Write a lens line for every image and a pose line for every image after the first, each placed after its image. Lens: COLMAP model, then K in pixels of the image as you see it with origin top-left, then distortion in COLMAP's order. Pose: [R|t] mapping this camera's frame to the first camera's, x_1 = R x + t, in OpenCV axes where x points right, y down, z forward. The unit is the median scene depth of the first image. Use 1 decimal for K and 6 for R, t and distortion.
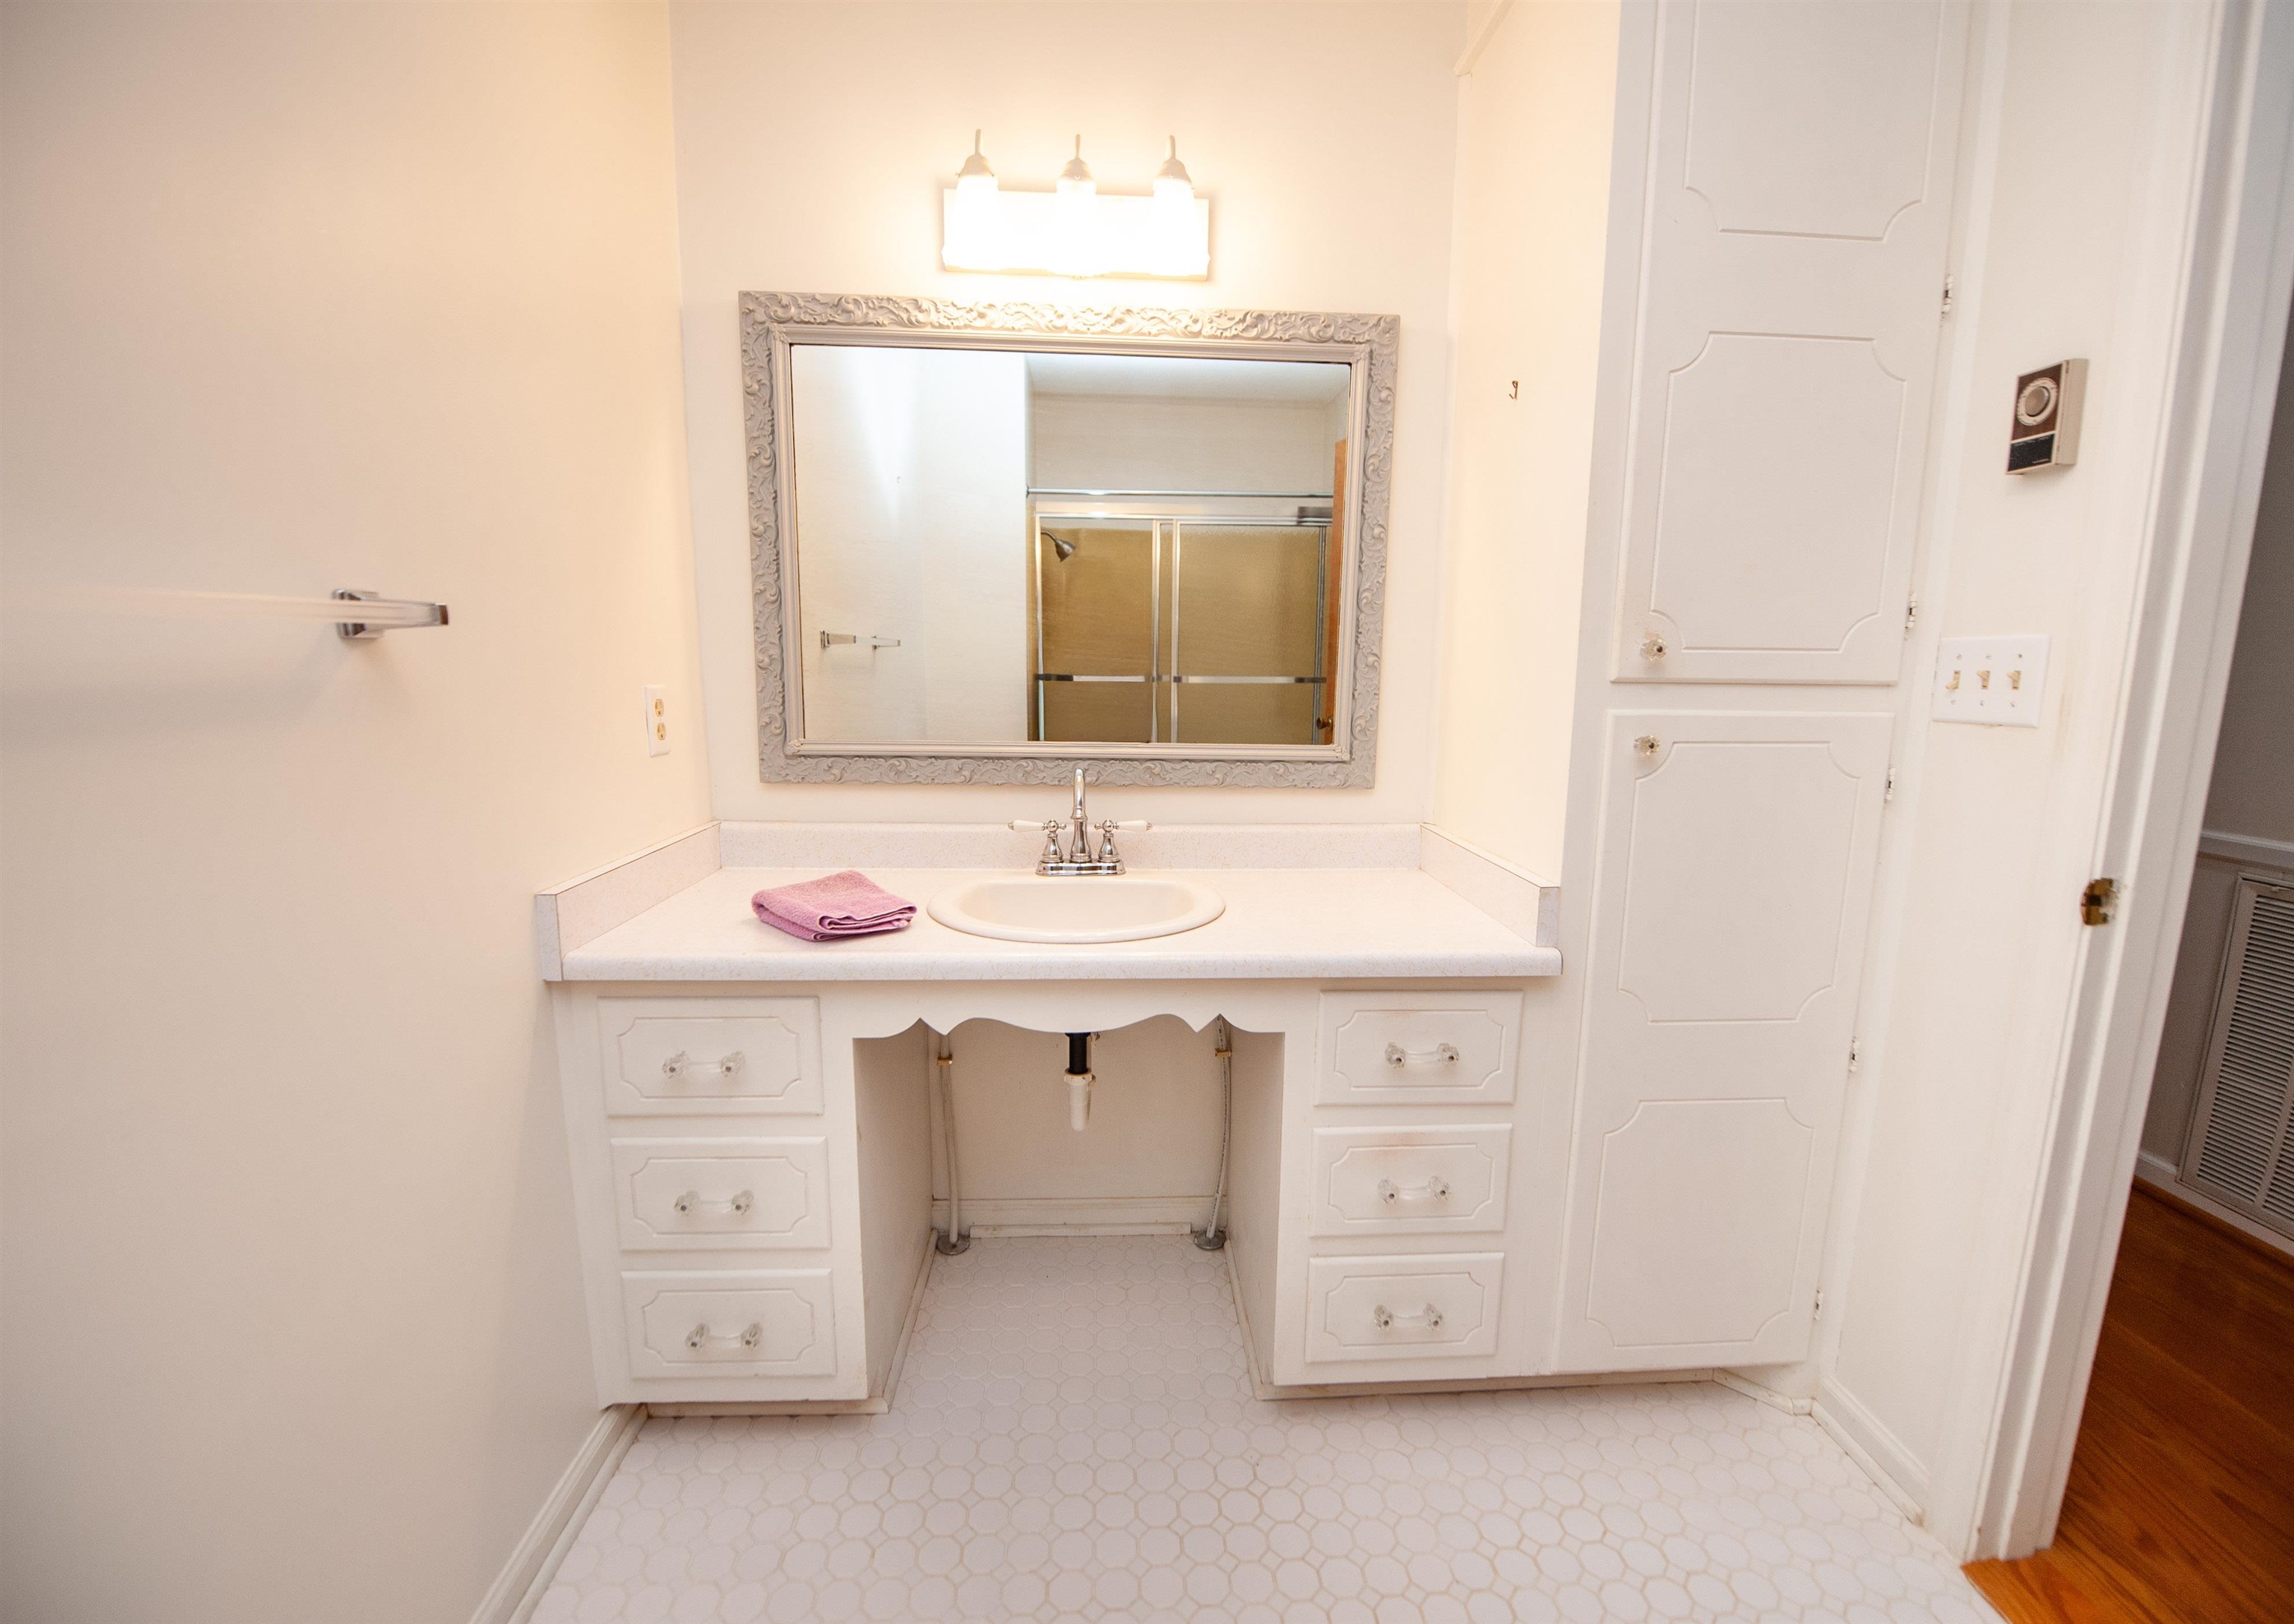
lens RADIAL K [[966.2, 0, 1150.8], [0, 966.2, 818.0], [0, 0, 1]] dist [-0.001533, -0.000153]
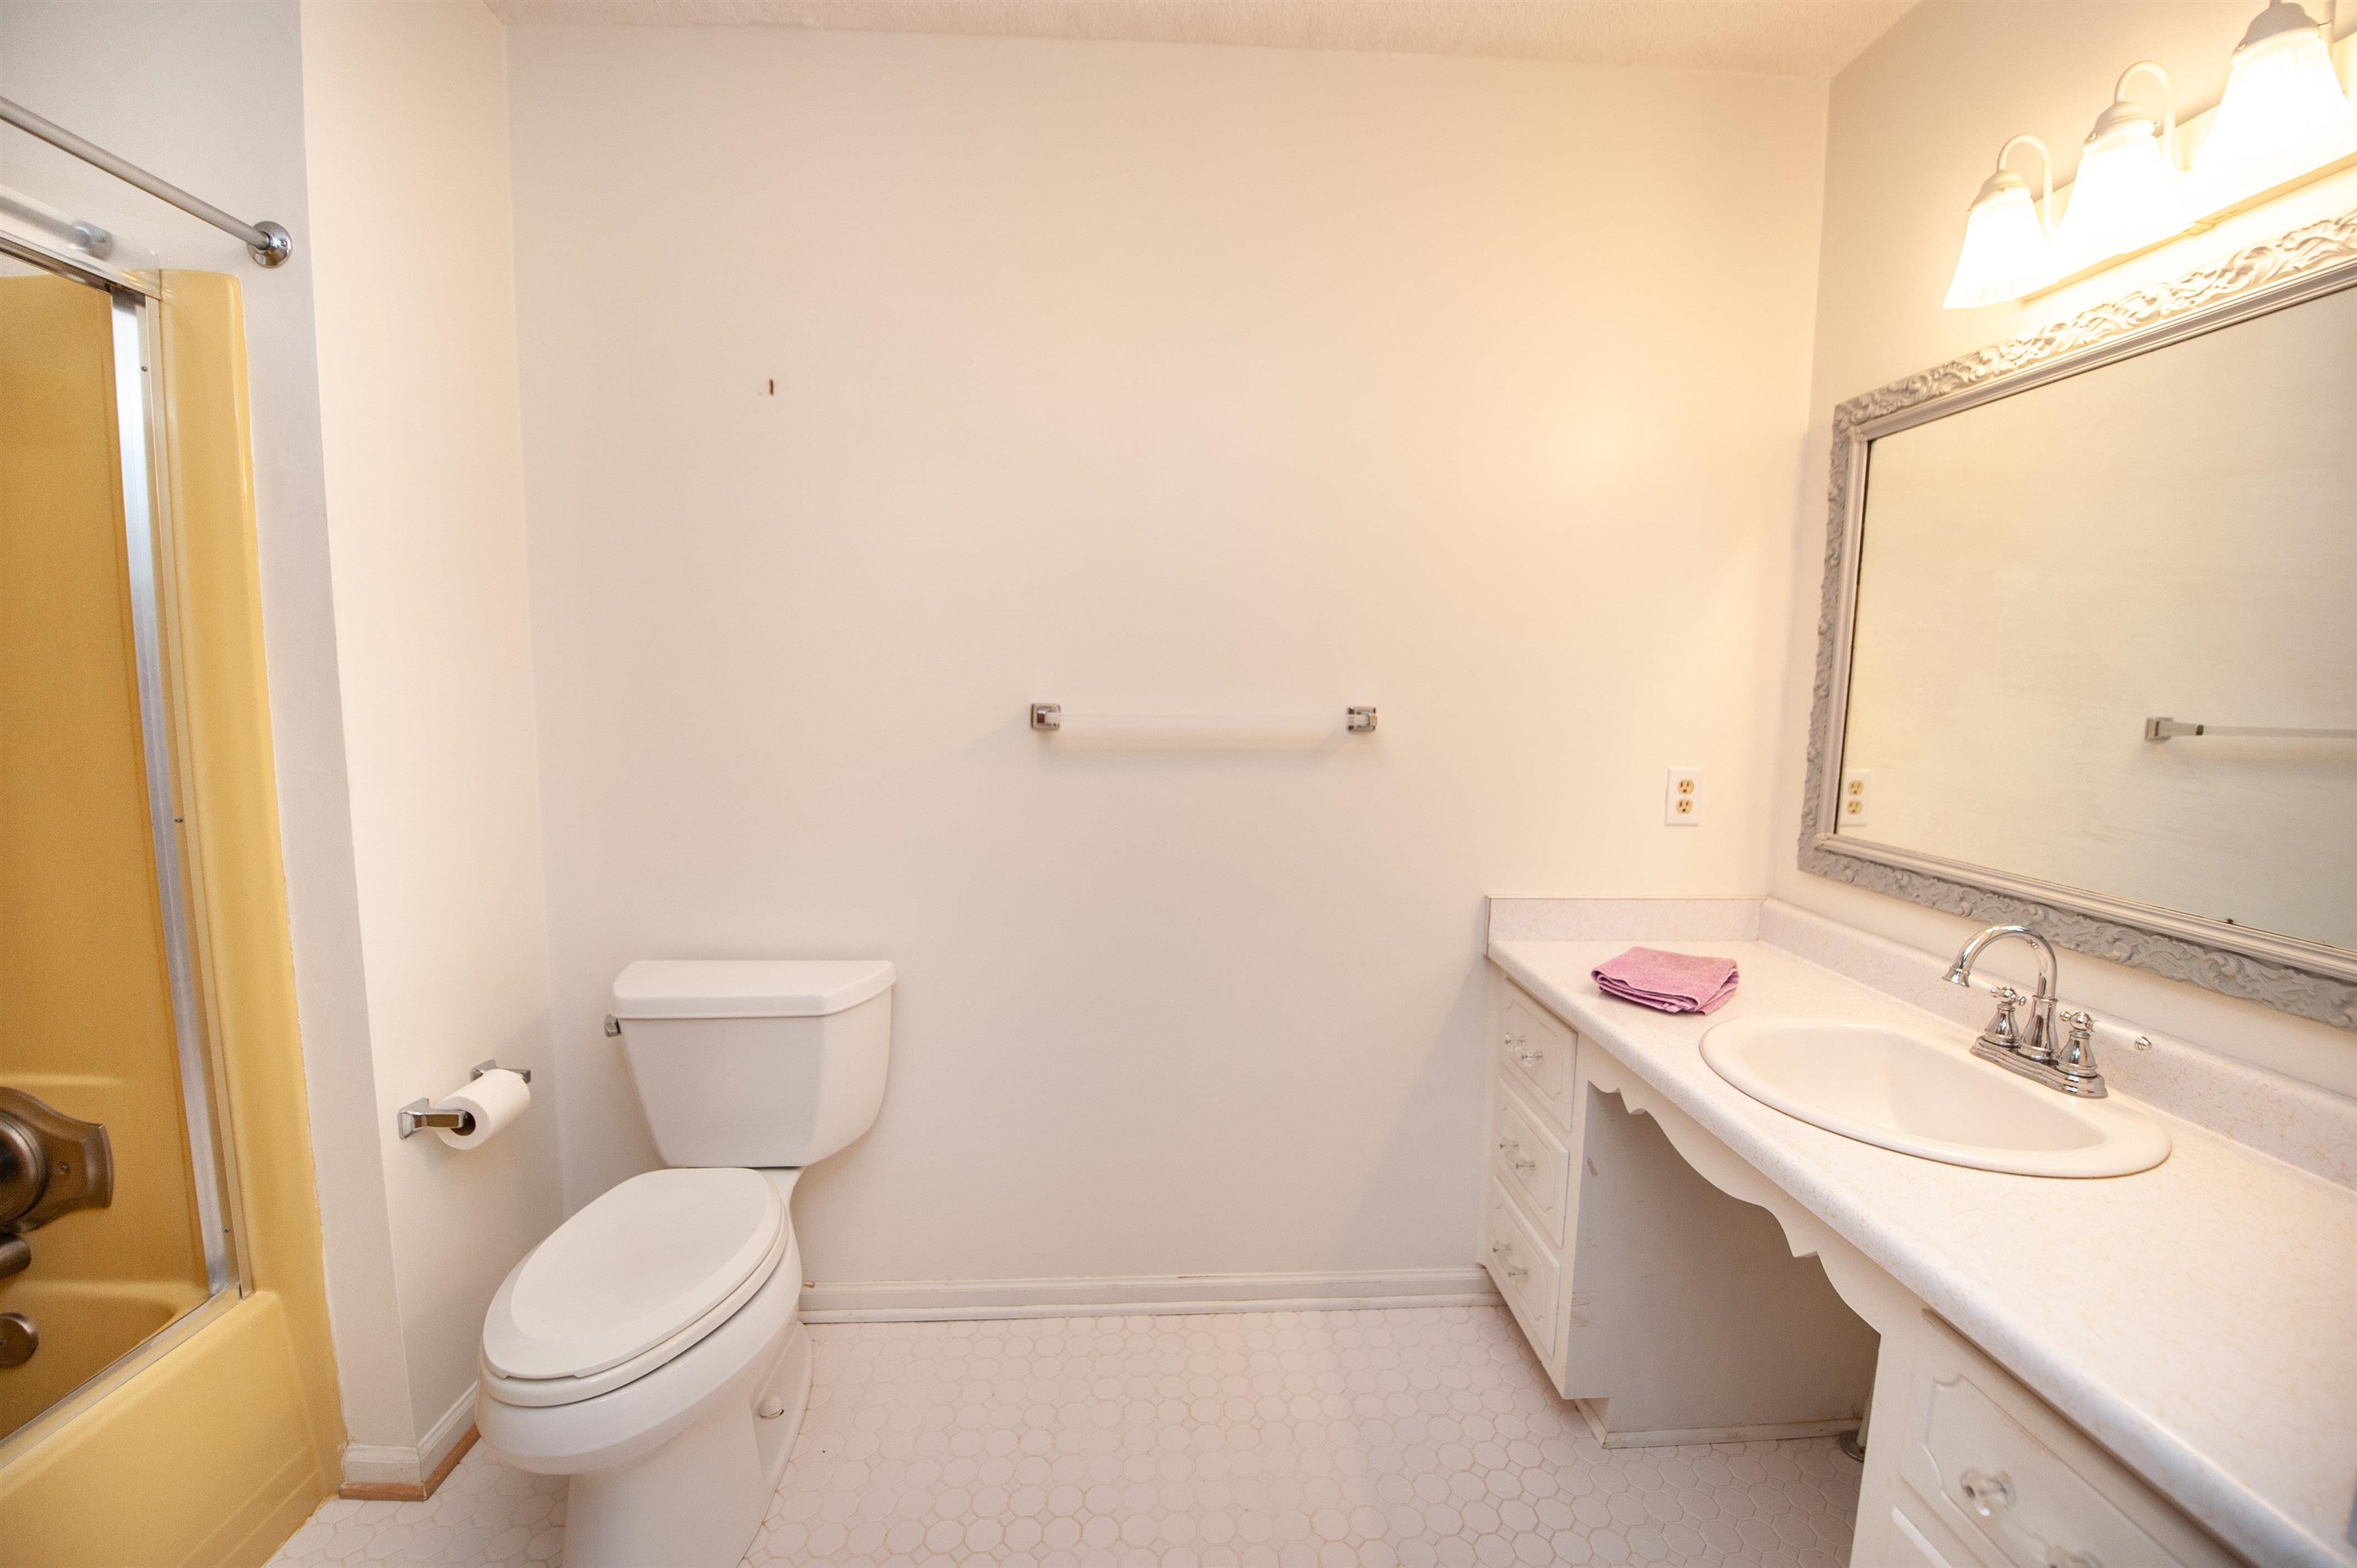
lens RADIAL K [[950.4, 0, 1181.0], [0, 950.4, 780.7], [0, 0, 1]] dist [-0.018055, -0.000612]
pose [[-0.005937, 0.089282, -0.995989, 0.624696], [-0.175095, 0.980526, 0.088940, -0.110343], [0.984534, 0.174921, 0.009811, 0.354938]]
